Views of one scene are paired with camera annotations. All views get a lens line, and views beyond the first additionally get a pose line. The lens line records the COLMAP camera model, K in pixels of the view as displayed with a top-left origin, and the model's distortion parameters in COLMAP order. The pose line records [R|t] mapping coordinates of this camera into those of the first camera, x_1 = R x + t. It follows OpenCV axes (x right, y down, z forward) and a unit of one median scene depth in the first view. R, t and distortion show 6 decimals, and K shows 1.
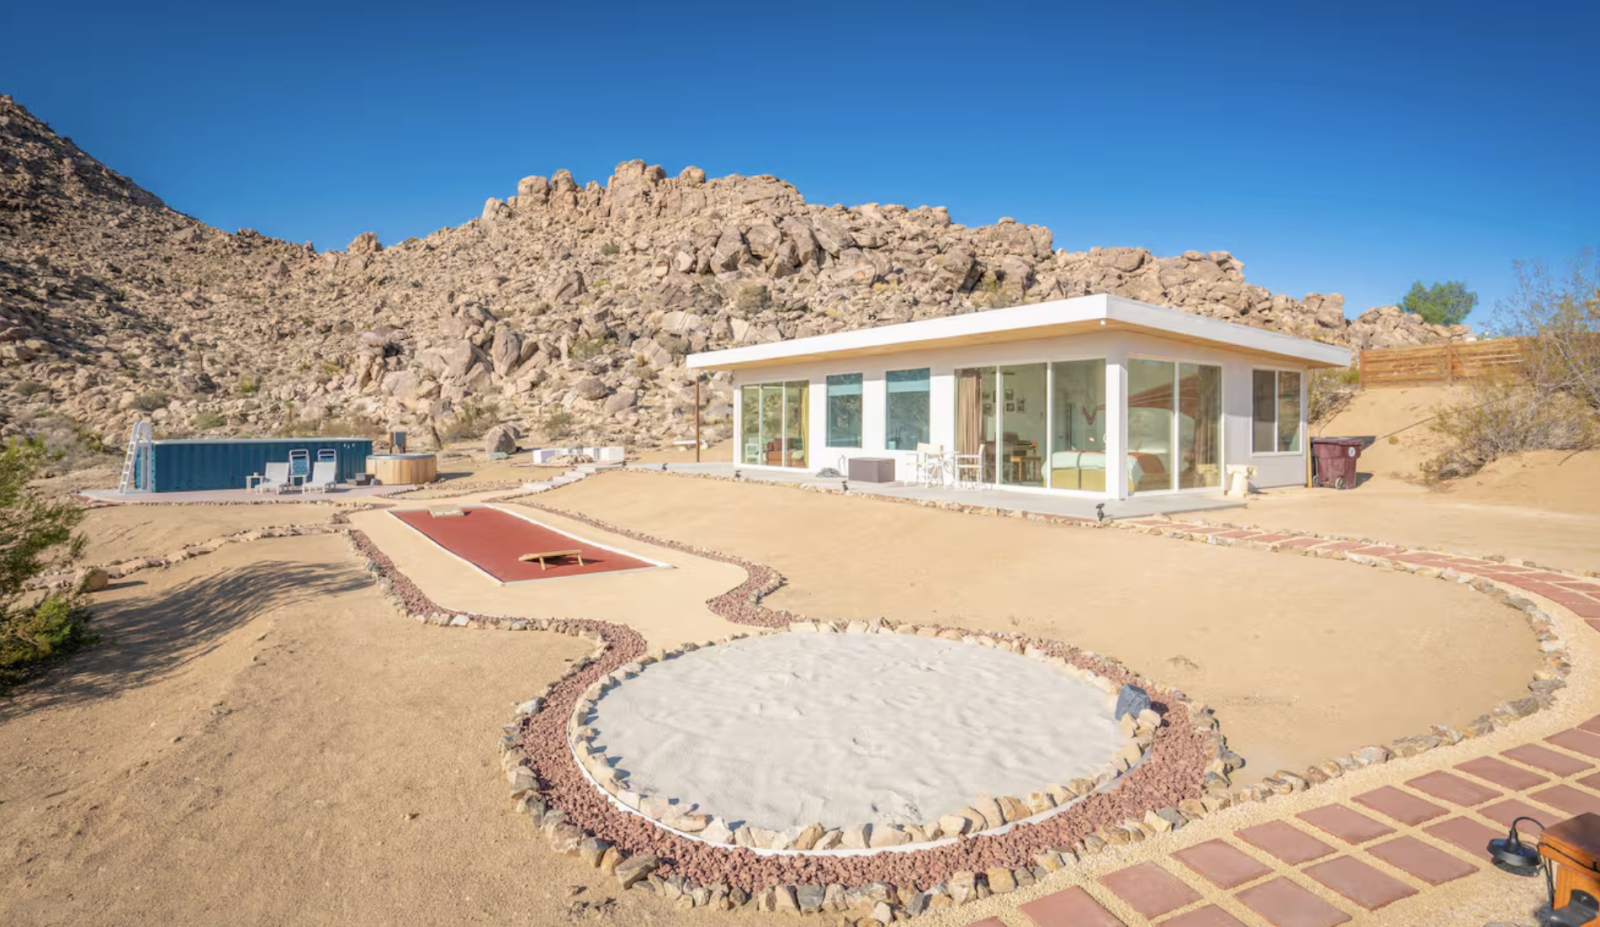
lens RADIAL K [[752.8, 0, 798.4], [0, 752.8, 429.4], [0, 0, 1]] dist [-0.024608, 0.014559]
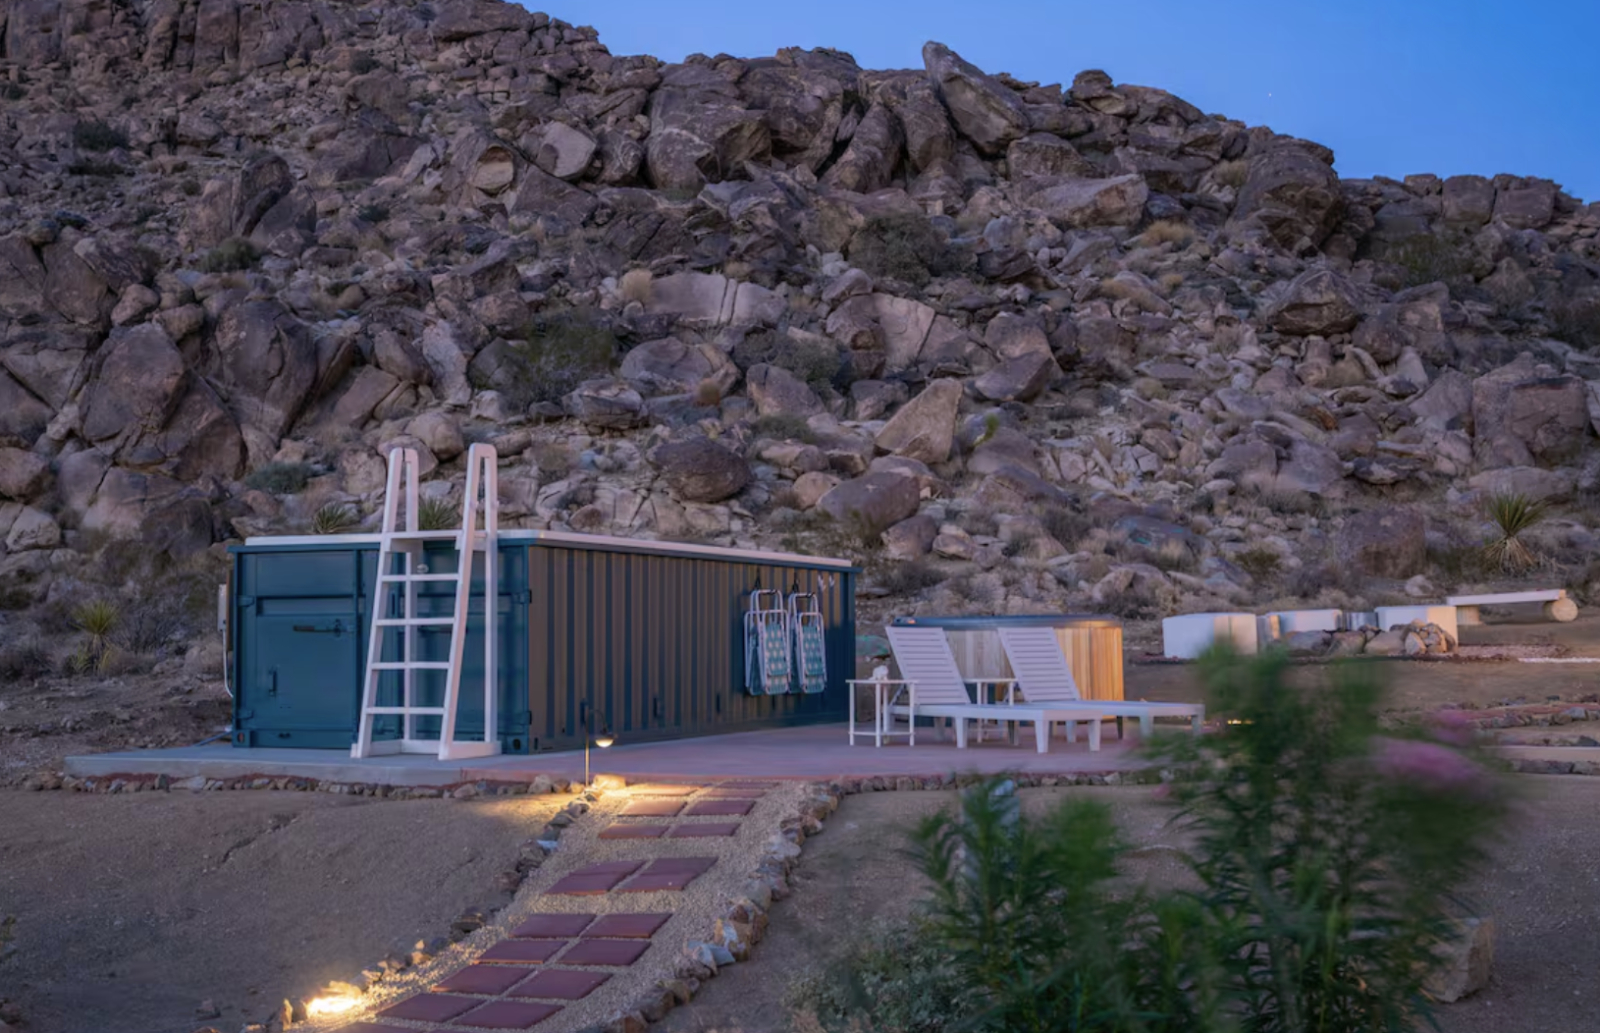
lens RADIAL K [[1884.4, 0, 800.0], [0, 1884.4, 516.5], [0, 0, 1]] dist [0.103316, -0.032964]
pose [[0.977903, 0.004672, 0.209005, -0.243727], [0.009600, 0.997692, -0.067220, 0.013917], [-0.208837, 0.067741, 0.975601, 0.109375]]
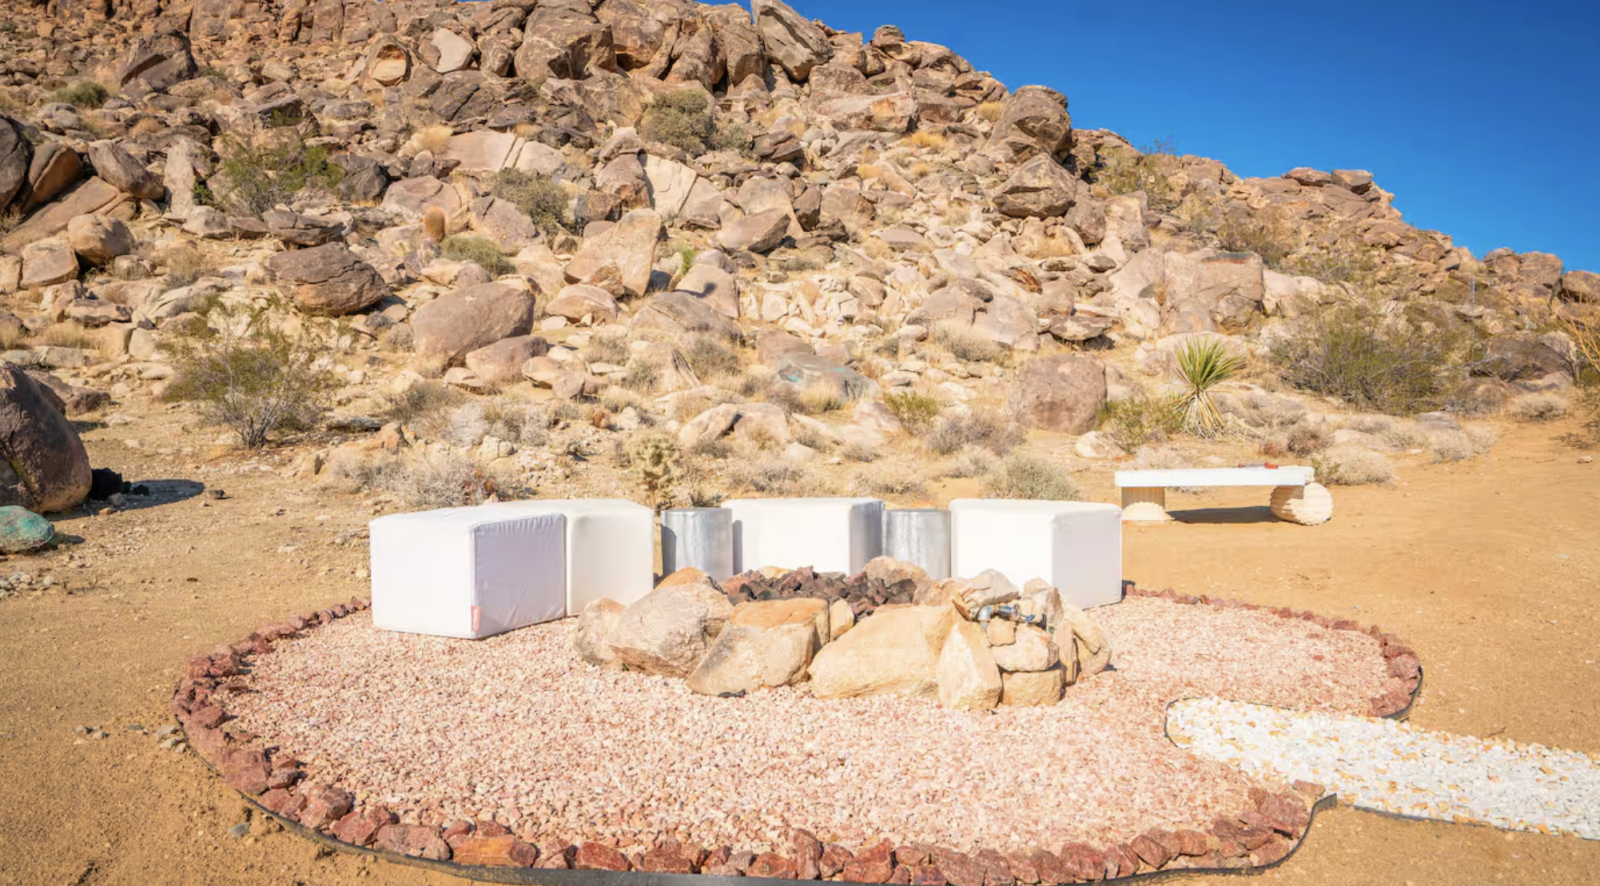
lens RADIAL K [[1157.4, 0, 817.2], [0, 1157.4, 461.1], [0, 0, 1]] dist [0.000072, 0.035470]
pose [[0.963002, 0.030288, 0.267787, -0.125574], [-0.032178, 0.999479, 0.002670, 0.006284], [-0.267567, -0.011188, 0.963474, 0.304416]]
